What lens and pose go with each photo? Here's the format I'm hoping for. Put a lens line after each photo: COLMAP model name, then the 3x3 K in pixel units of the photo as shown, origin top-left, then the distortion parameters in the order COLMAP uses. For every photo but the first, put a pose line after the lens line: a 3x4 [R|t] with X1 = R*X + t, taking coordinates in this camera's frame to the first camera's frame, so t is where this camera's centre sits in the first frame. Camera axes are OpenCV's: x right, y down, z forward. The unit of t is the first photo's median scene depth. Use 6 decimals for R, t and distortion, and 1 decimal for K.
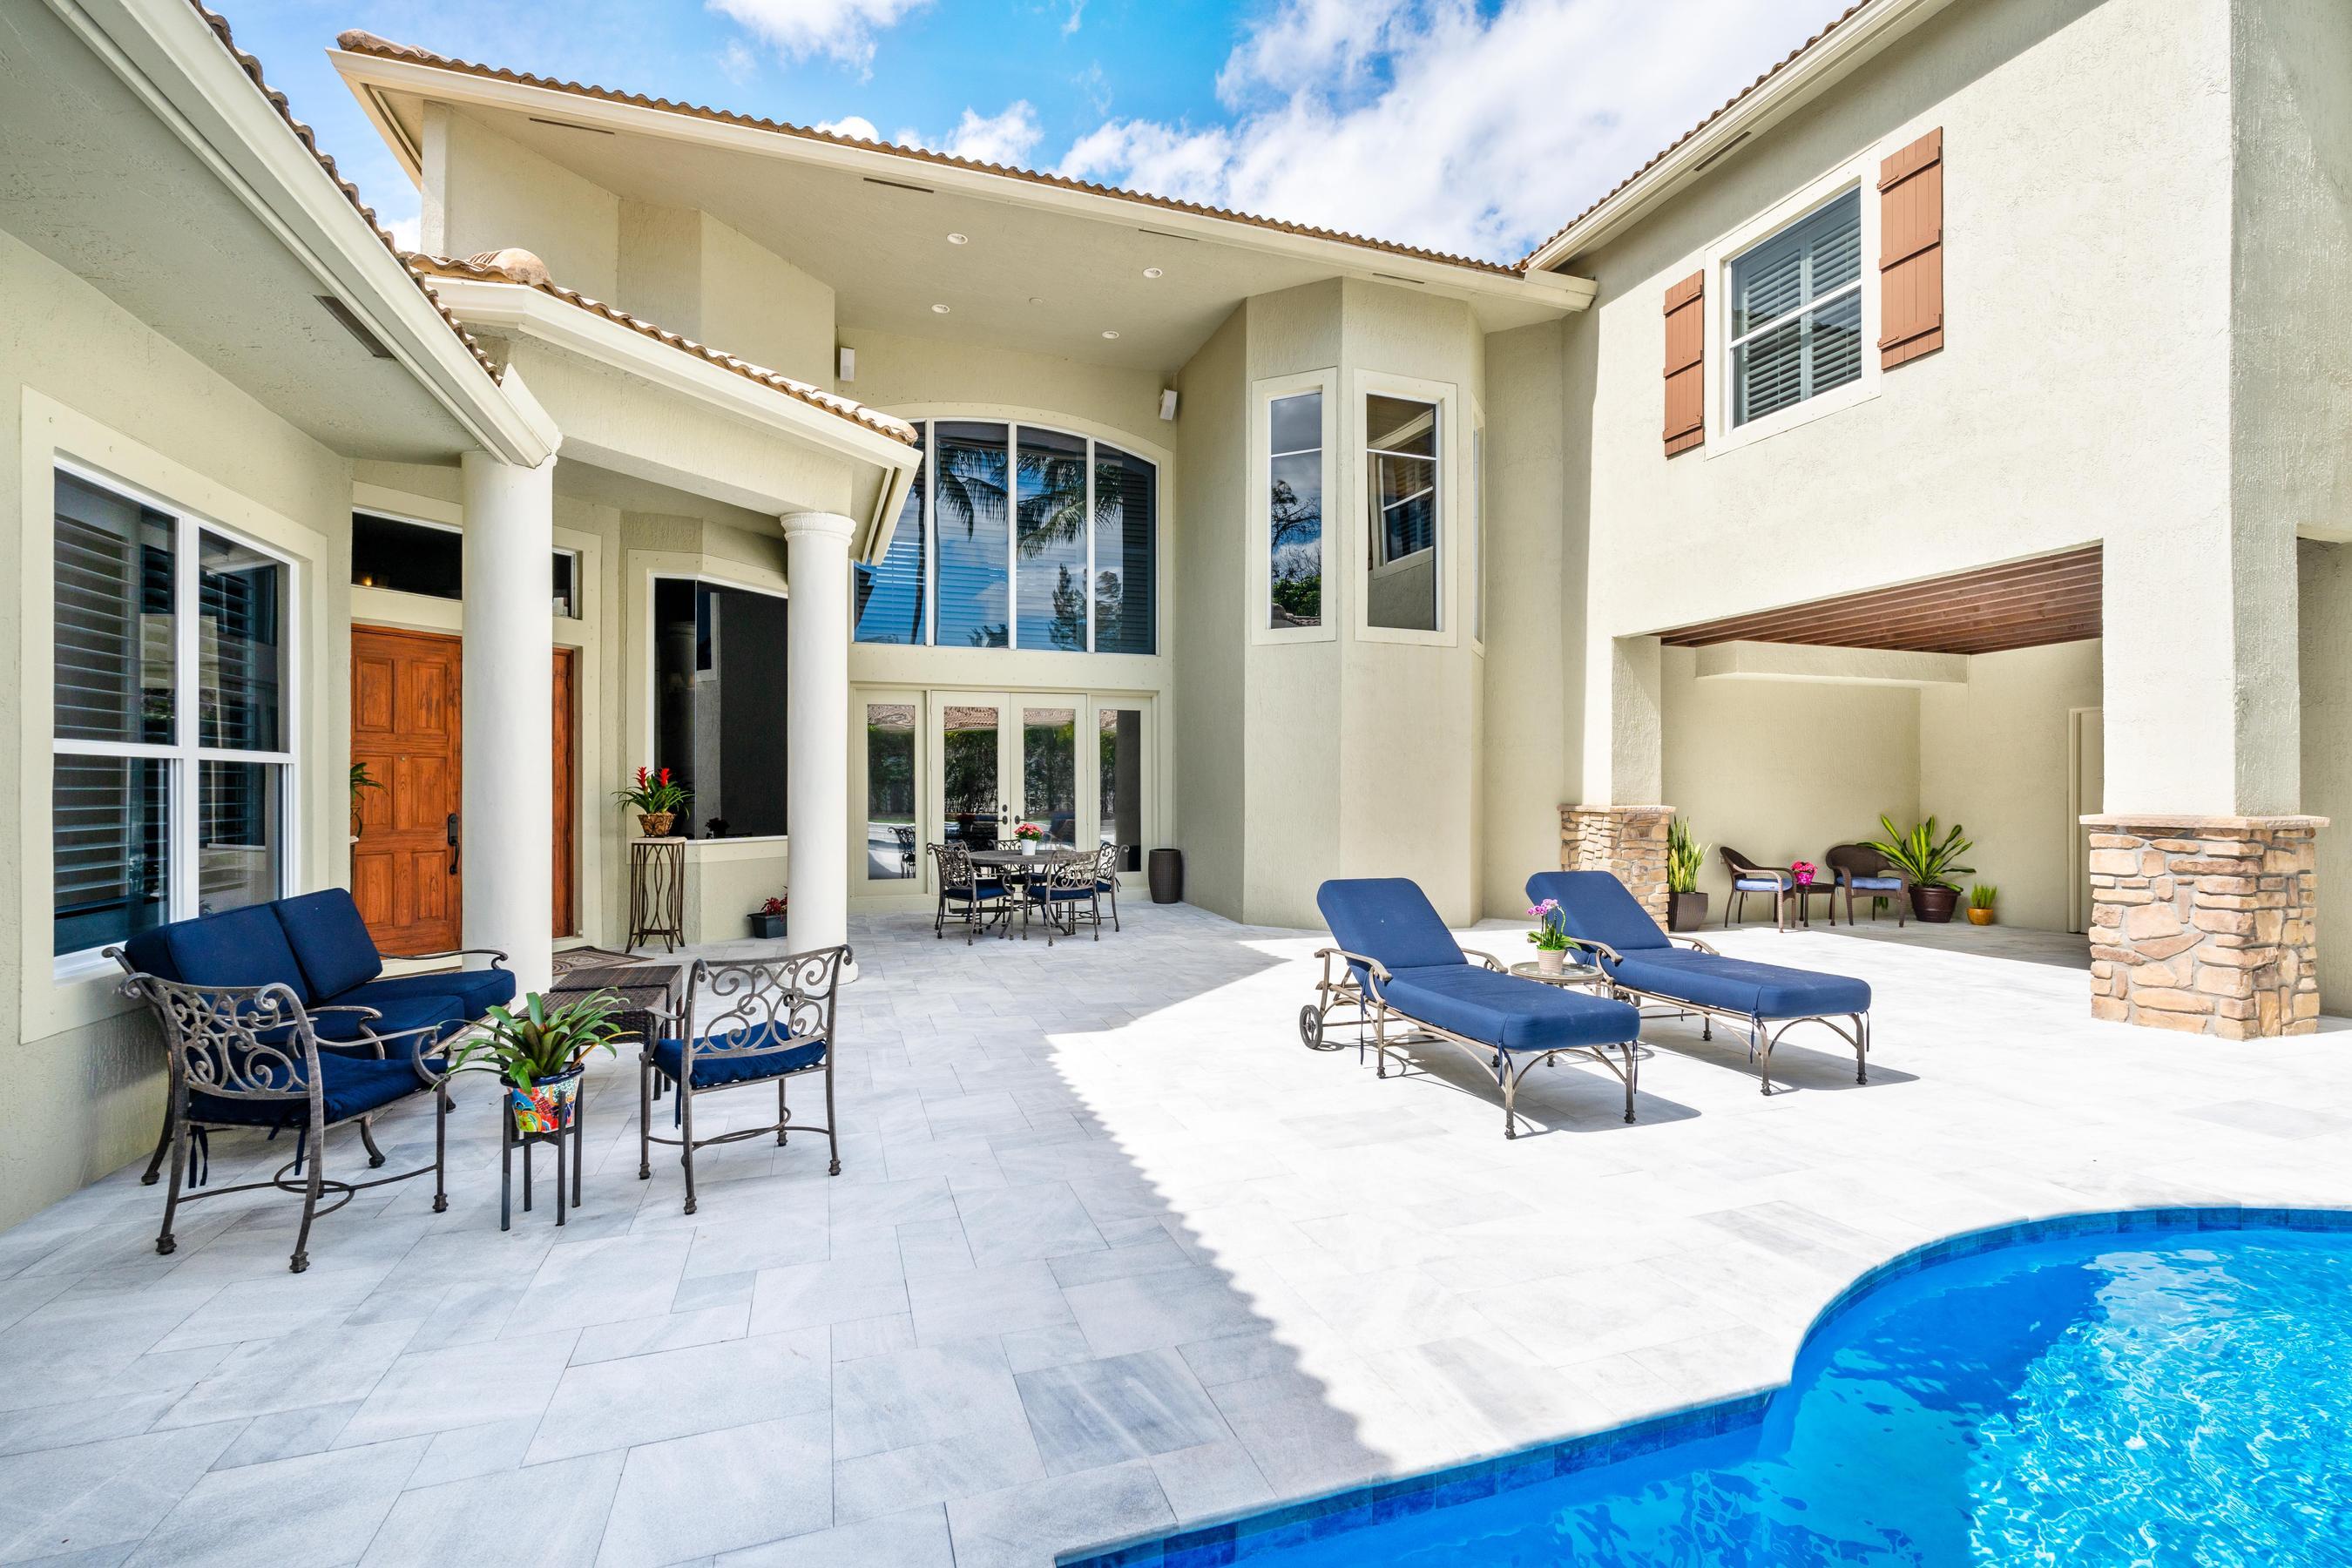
lens RADIAL K [[1031.2, 0, 1176.0], [0, 1031.2, 784.0], [0, 0, 1]] dist [0.000331, 0.000037]
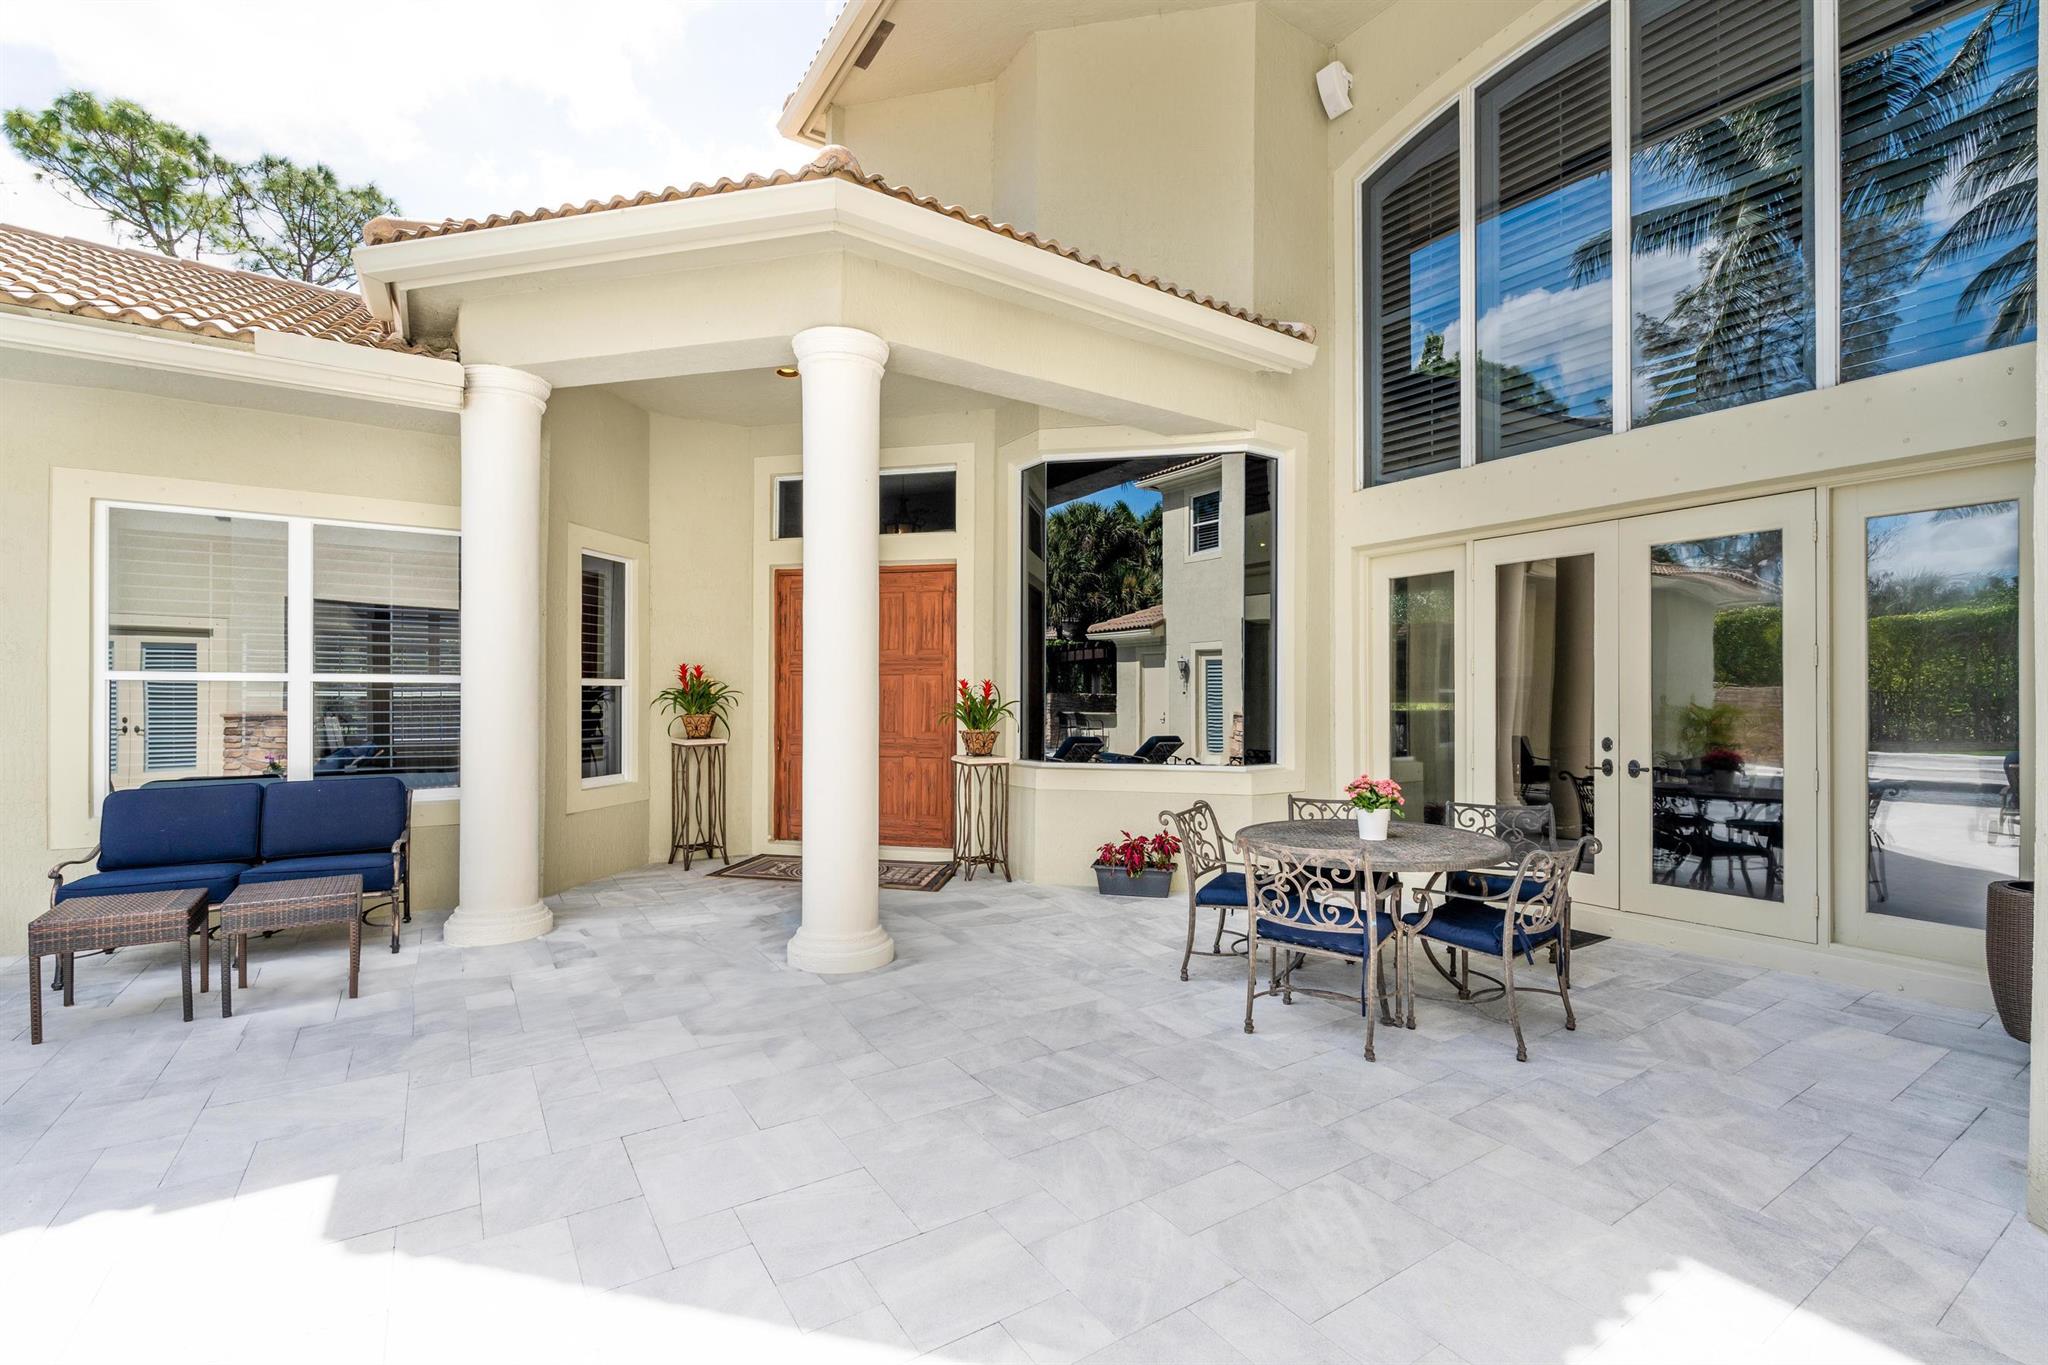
lens RADIAL K [[892.0, 0, 1024.7], [0, 892.0, 700.2], [0, 0, 1]] dist [-0.003402, 0.000402]
pose [[0.240360, 0.003232, -0.970678, 0.275452], [0.002589, 0.999989, 0.003970, -0.002008], [0.970680, -0.003467, 0.240349, 0.839453]]
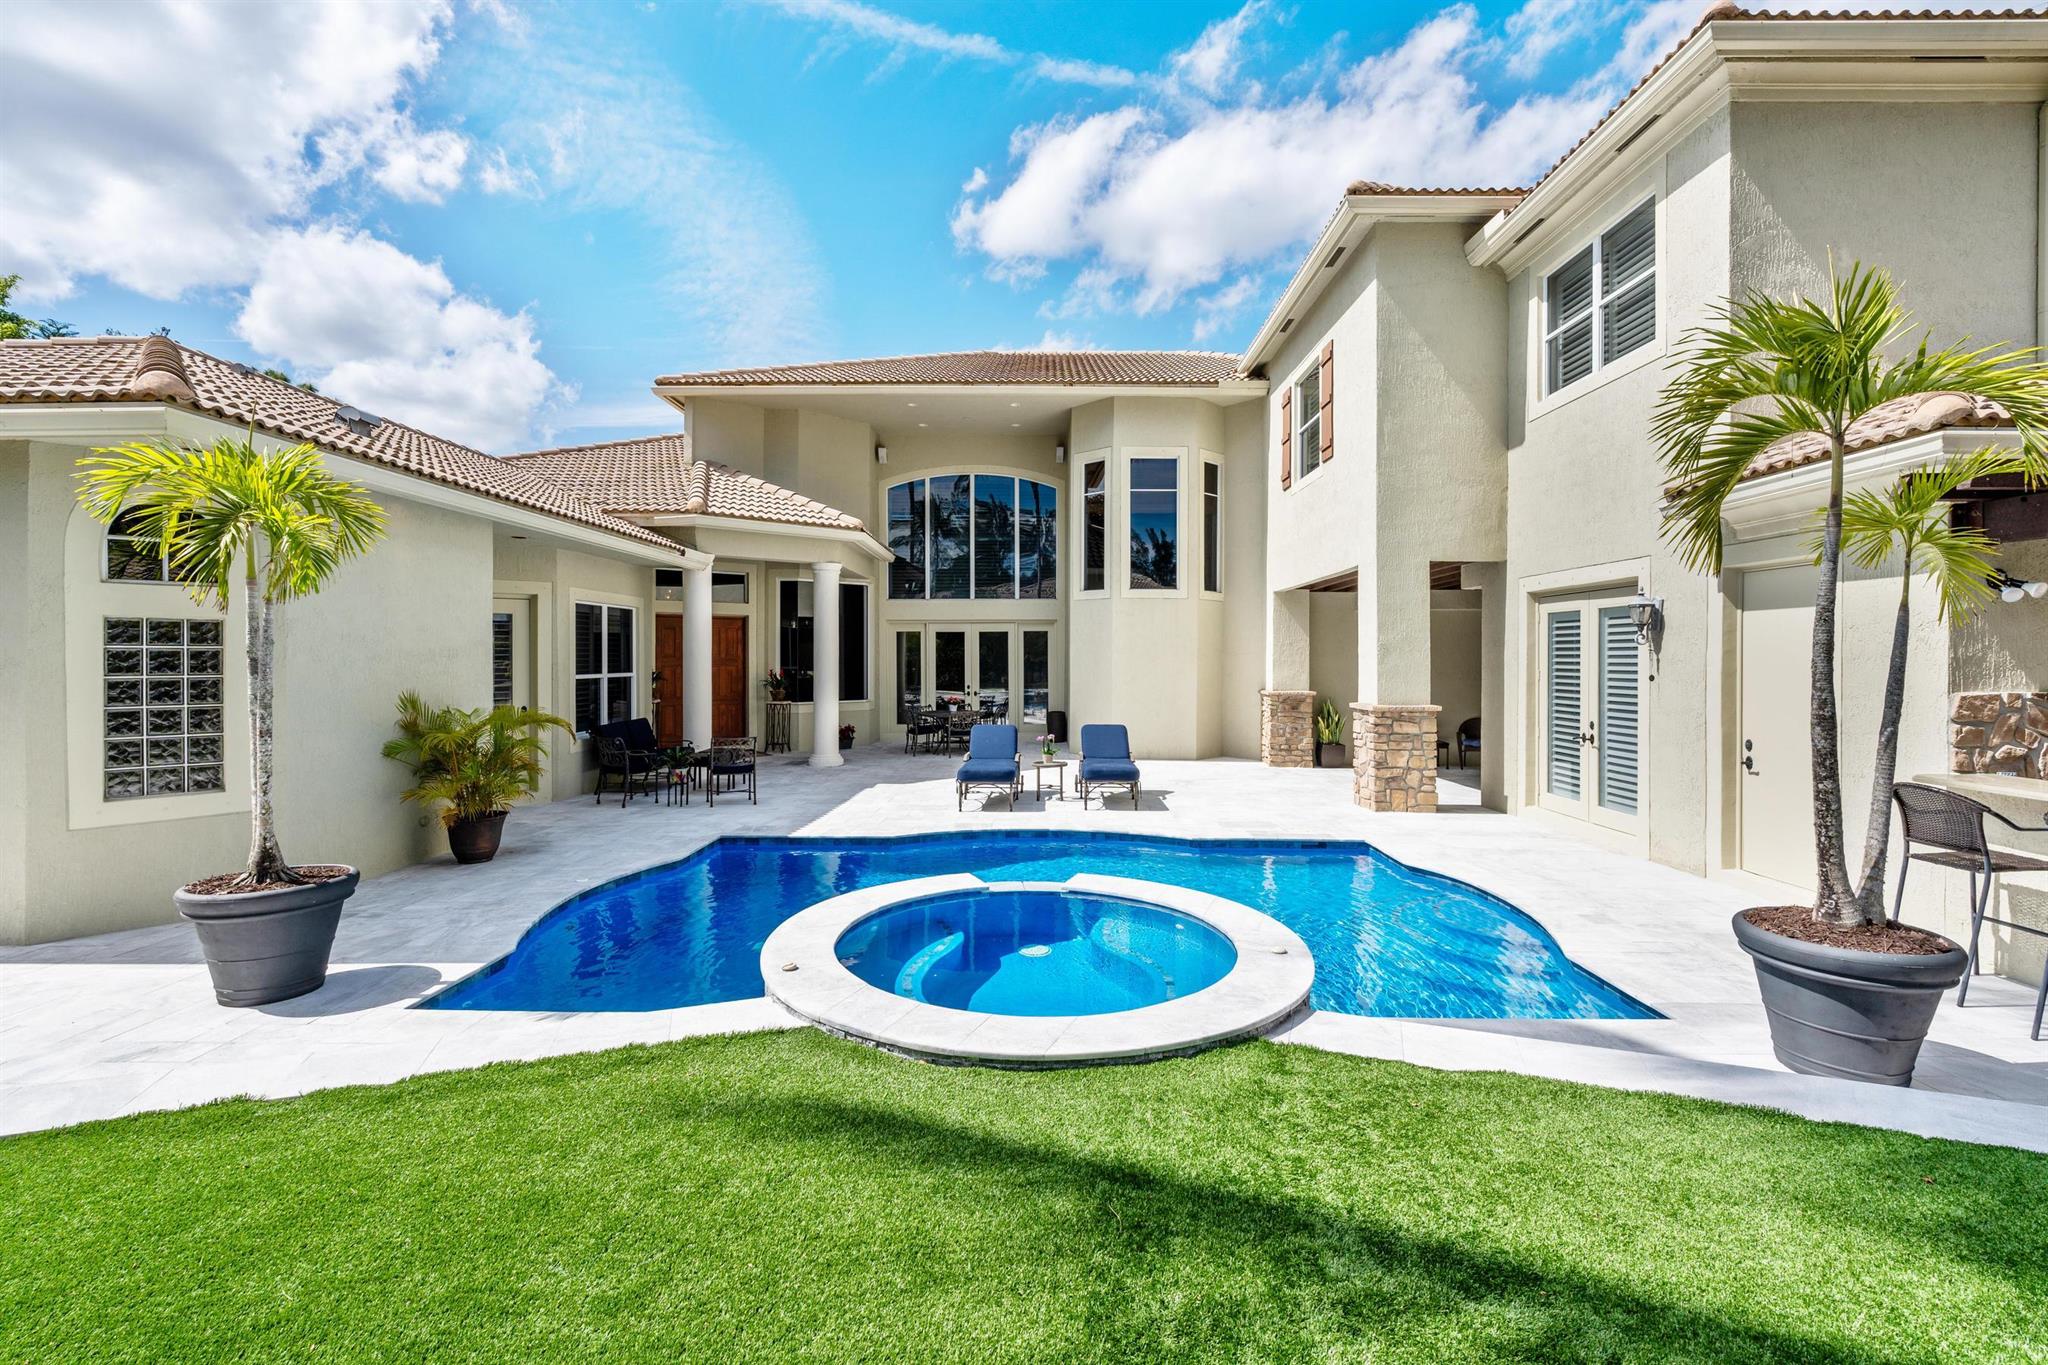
lens RADIAL K [[908.2, 0, 1034.0], [0, 908.2, 655.7], [0, 0, 1]] dist [-0.000893, -0.000167]
pose [[0.941595, -0.000045, -0.336747, 0.666550], [0.001134, 0.999995, 0.003036, -0.050068], [0.336745, -0.003241, 0.941590, -0.646925]]
